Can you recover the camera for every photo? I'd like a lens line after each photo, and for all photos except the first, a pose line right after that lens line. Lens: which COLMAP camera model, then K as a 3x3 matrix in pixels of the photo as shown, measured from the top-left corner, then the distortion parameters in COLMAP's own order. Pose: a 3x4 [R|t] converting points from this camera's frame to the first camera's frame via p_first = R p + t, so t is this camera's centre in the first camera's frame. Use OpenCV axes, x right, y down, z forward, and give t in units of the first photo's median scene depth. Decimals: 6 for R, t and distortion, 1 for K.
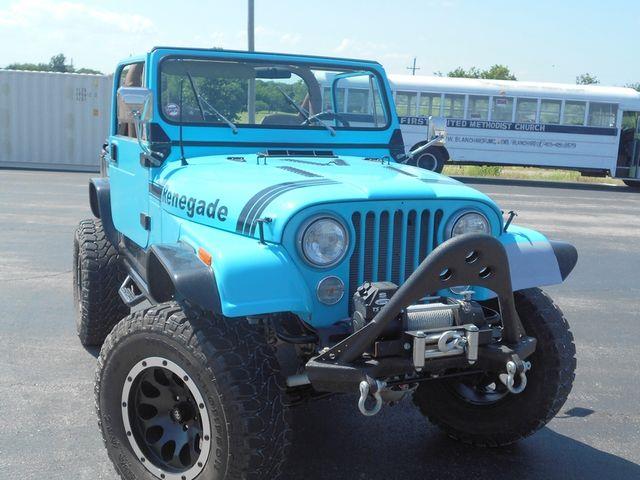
lens RADIAL K [[717.5, 0, 293.3], [0, 717.5, 239.2], [0, 0, 1]] dist [0.017733, 0.000000]
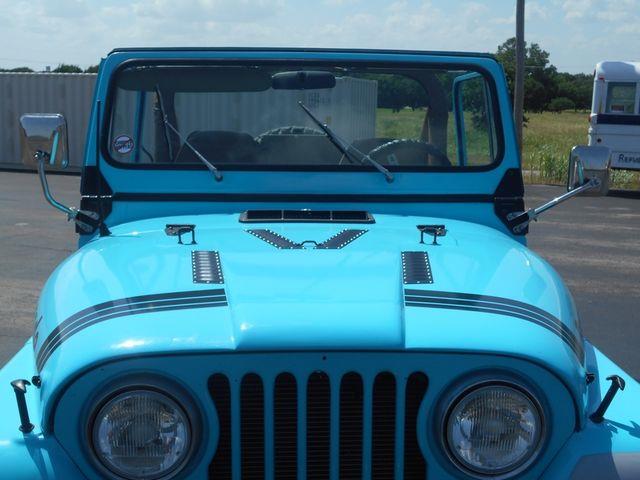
lens RADIAL K [[802.0, 0, 316.6], [0, 802.0, 241.5], [0, 0, 1]] dist [0.002756, 0.000000]
pose [[0.939692, 0.032045, -0.340516, 0.321091], [-0.037473, 0.999254, -0.009375, -0.120942], [0.339961, 0.021570, 0.940192, 0.496351]]
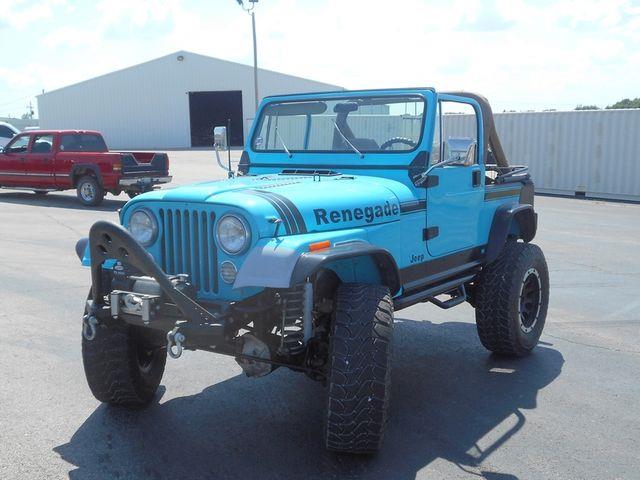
lens RADIAL K [[717.5, 0, 320.4], [0, 717.5, 240.7], [0, 0, 1]] dist [0.017733, 0.000000]
pose [[0.537690, 0.077998, -0.839527, 1.387258], [-0.124208, 0.992176, 0.012629, -0.030867], [0.833944, 0.097486, 0.543171, 0.488105]]
